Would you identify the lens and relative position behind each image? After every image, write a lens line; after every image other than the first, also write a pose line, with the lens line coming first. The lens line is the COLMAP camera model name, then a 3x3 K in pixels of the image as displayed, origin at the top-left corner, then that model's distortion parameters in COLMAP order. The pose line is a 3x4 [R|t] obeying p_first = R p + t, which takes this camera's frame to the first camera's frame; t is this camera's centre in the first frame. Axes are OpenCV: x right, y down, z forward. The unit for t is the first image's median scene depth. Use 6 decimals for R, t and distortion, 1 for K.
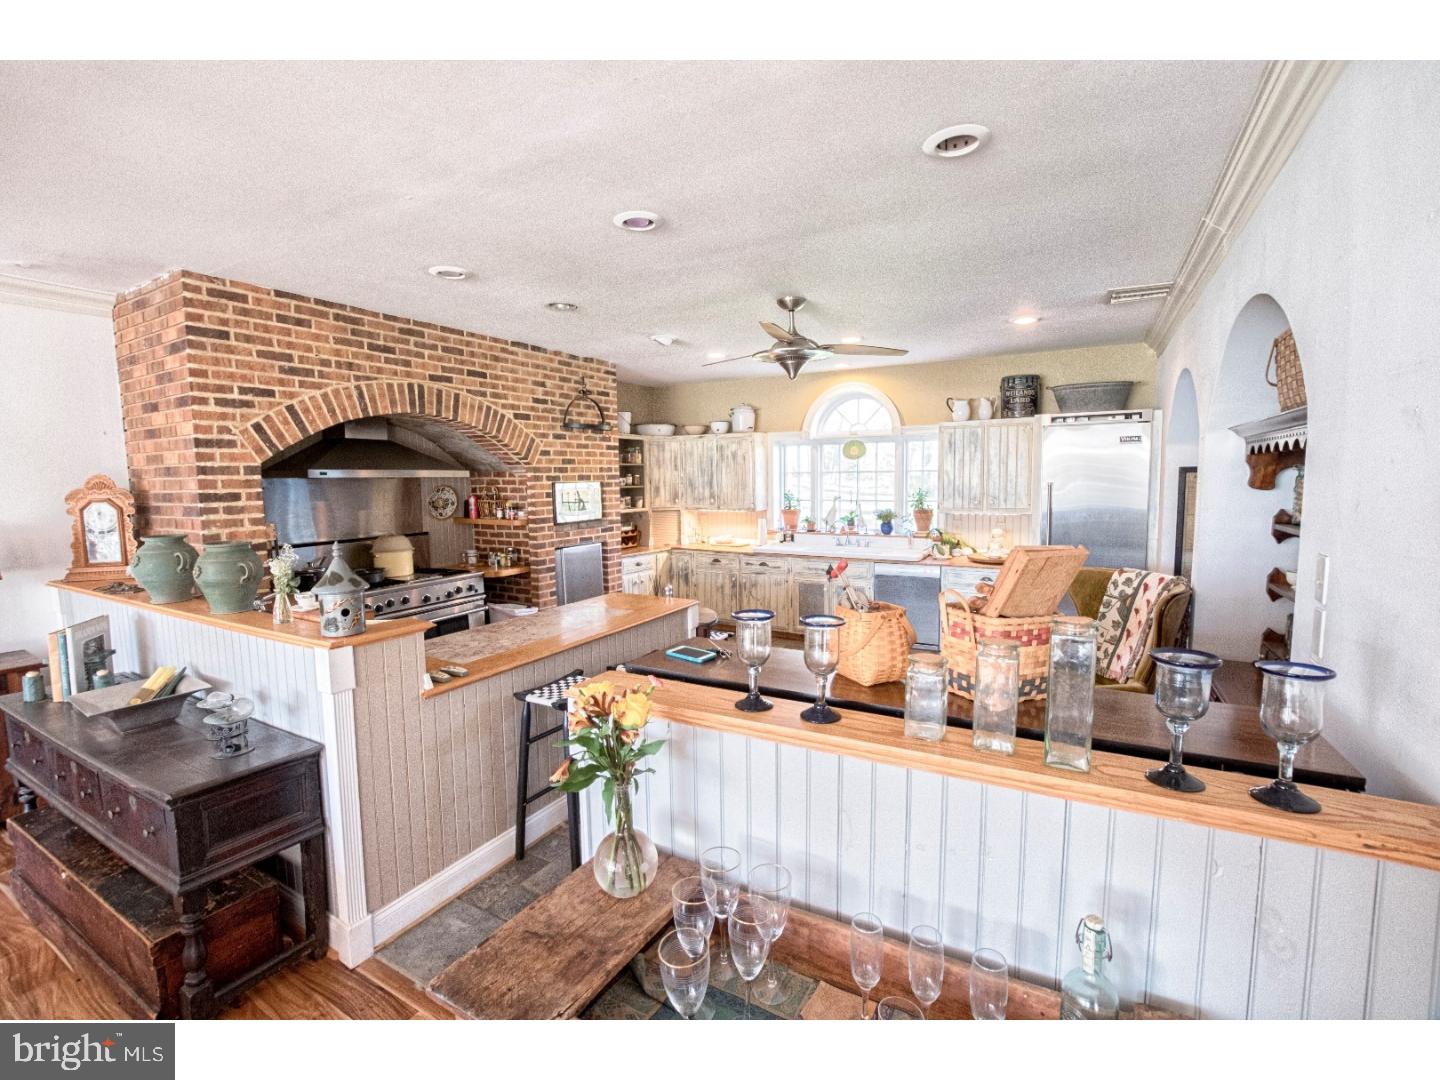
lens RADIAL K [[643.8, 0, 723.4], [0, 643.8, 537.6], [0, 0, 1]] dist [-0.029987, 0.000112]
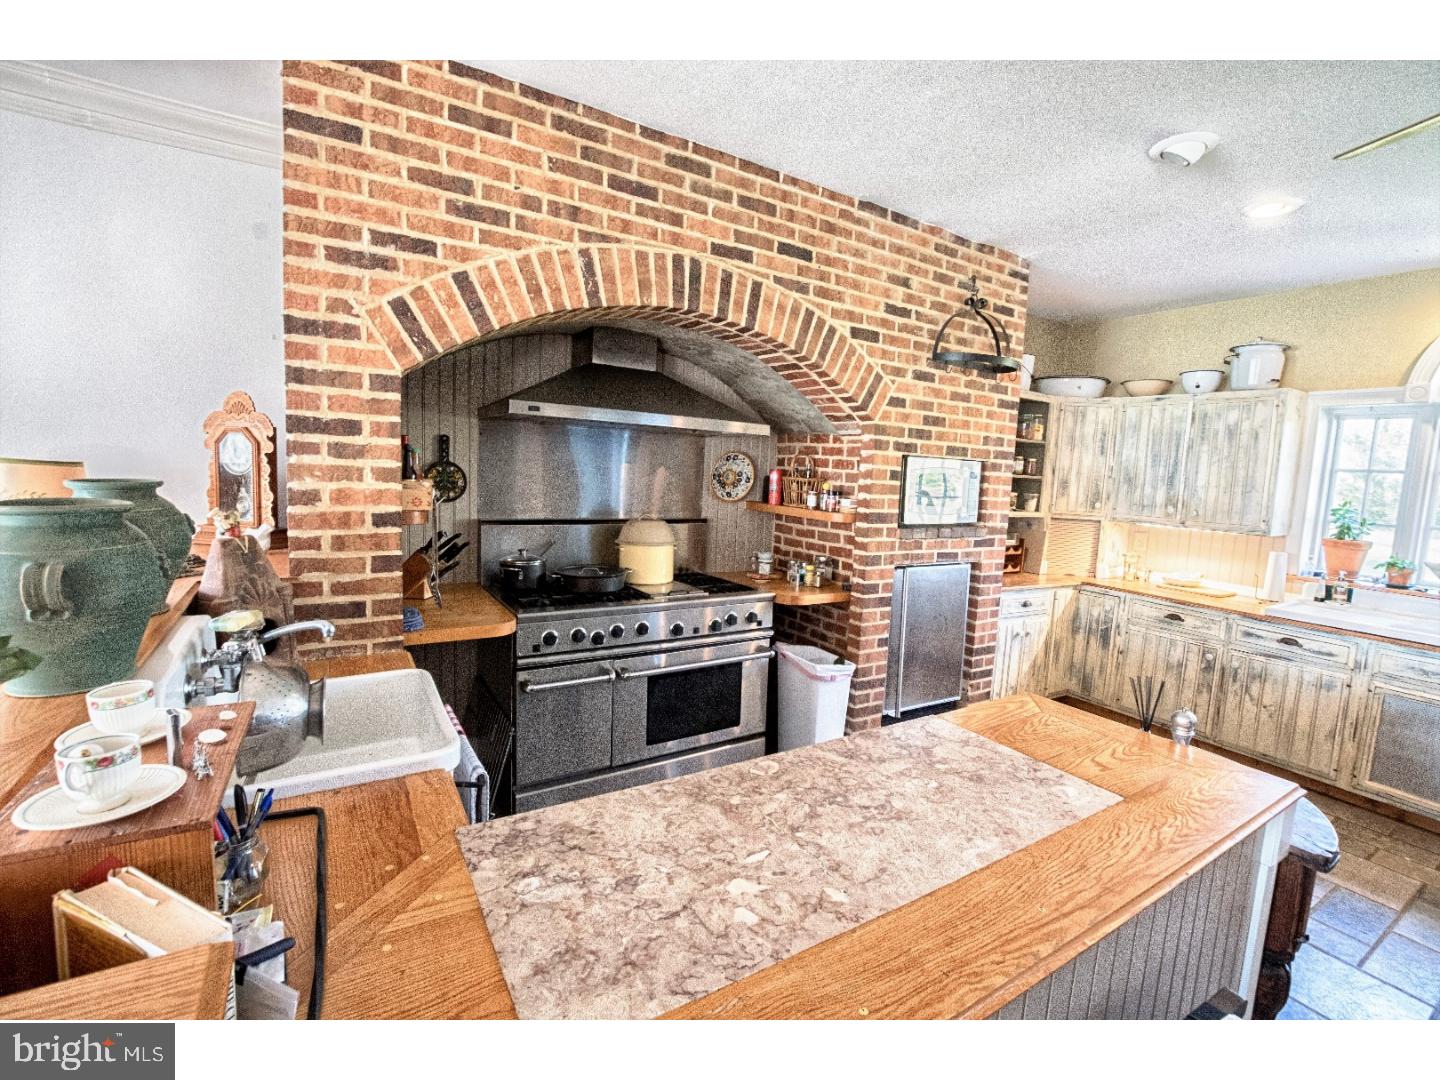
lens RADIAL K [[643.8, 0, 723.4], [0, 643.8, 537.6], [0, 0, 1]] dist [-0.029987, 0.000112]
pose [[0.875956, 0.105214, -0.470777, -0.142870], [-0.103339, 0.994196, 0.029915, -0.012659], [0.471192, 0.022446, 0.881745, 0.461794]]
